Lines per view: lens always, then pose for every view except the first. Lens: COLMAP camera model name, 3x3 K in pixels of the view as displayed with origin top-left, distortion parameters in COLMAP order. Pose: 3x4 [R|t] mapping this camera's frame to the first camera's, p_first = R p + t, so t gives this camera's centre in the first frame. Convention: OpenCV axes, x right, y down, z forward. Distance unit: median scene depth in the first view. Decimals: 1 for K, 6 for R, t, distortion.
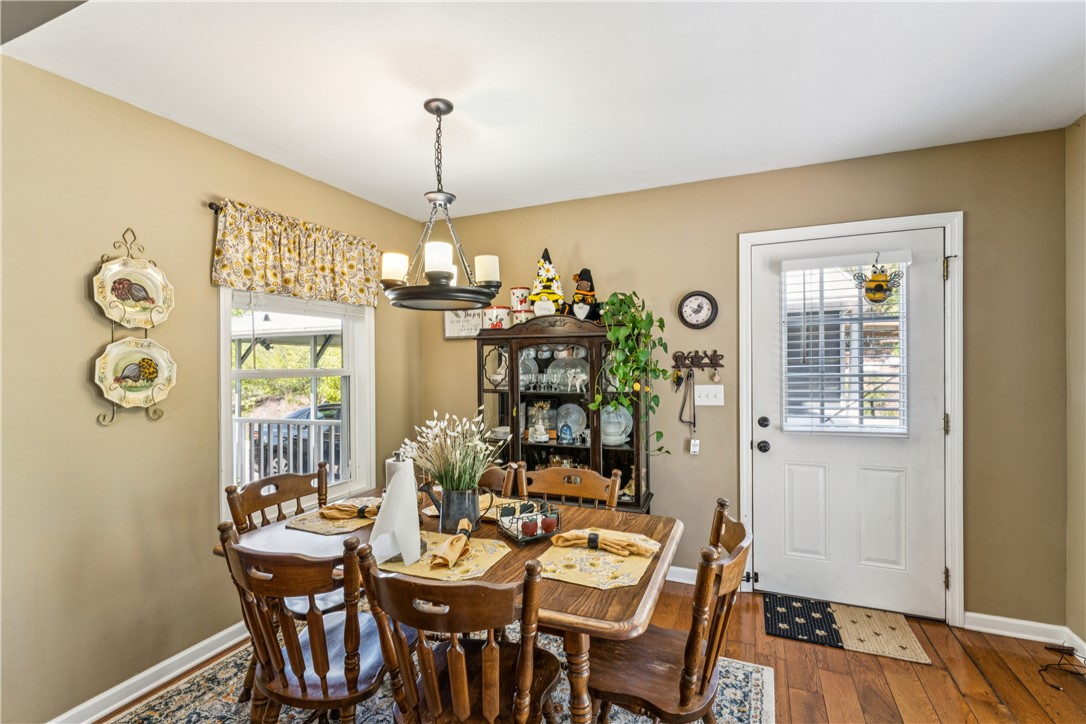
lens RADIAL K [[488.1, 0, 543.0], [0, 488.1, 362.0], [0, 0, 1]] dist [0.000306, 0.000056]
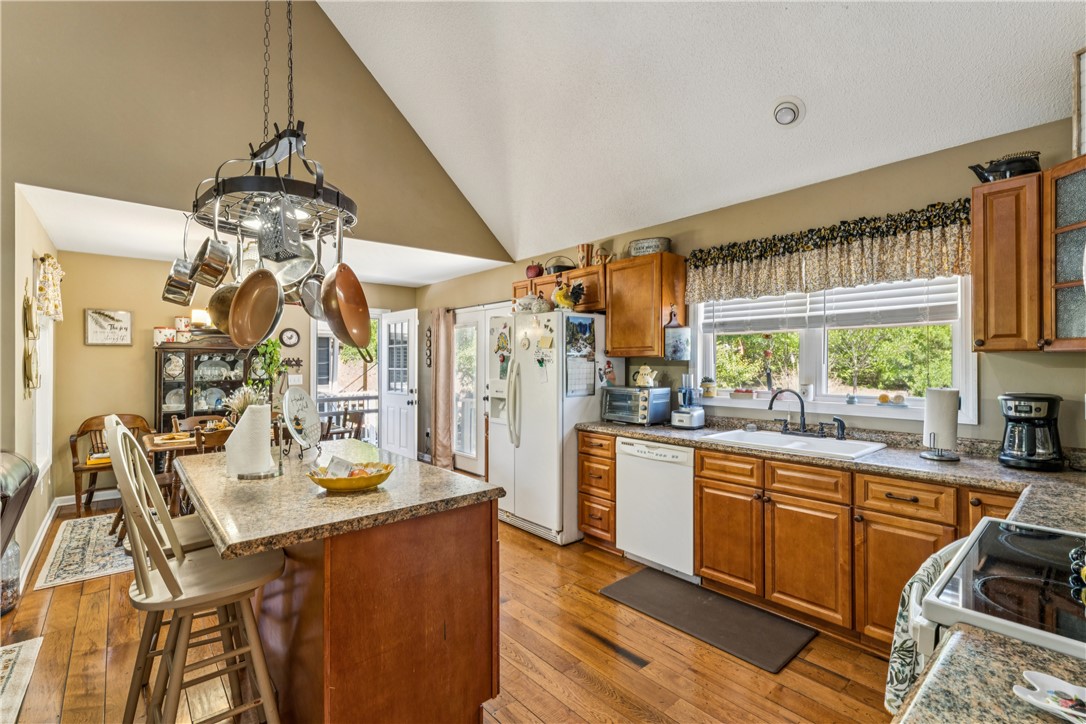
lens RADIAL K [[488.1, 0, 543.0], [0, 488.1, 362.0], [0, 0, 1]] dist [0.000306, 0.000056]
pose [[0.437076, 0.008115, 0.899388, -1.069507], [-0.003381, 0.999967, -0.007380, 0.005516], [-0.899418, 0.000185, 0.437089, -0.843430]]
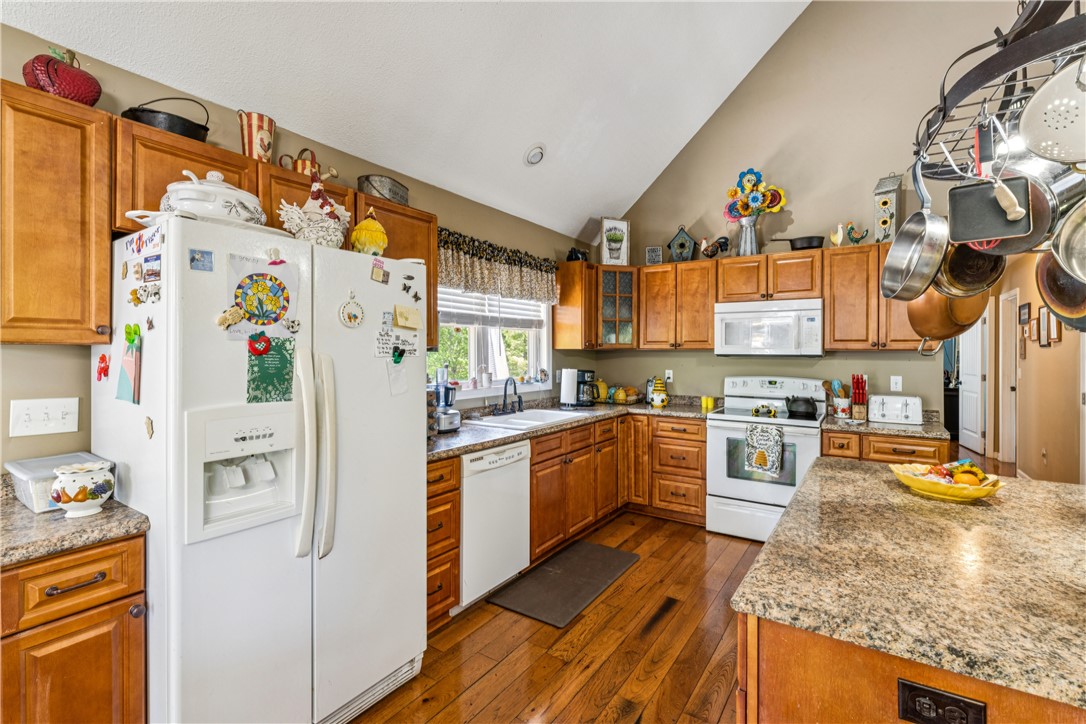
lens RADIAL K [[491.6, 0, 544.1], [0, 491.6, 353.1], [0, 0, 1]] dist [-0.000552, -0.000234]
pose [[-0.982172, 0.009100, 0.187766, -0.234079], [0.008651, 0.999957, -0.003210, -0.002070], [-0.187787, -0.001528, -0.982209, 0.346367]]
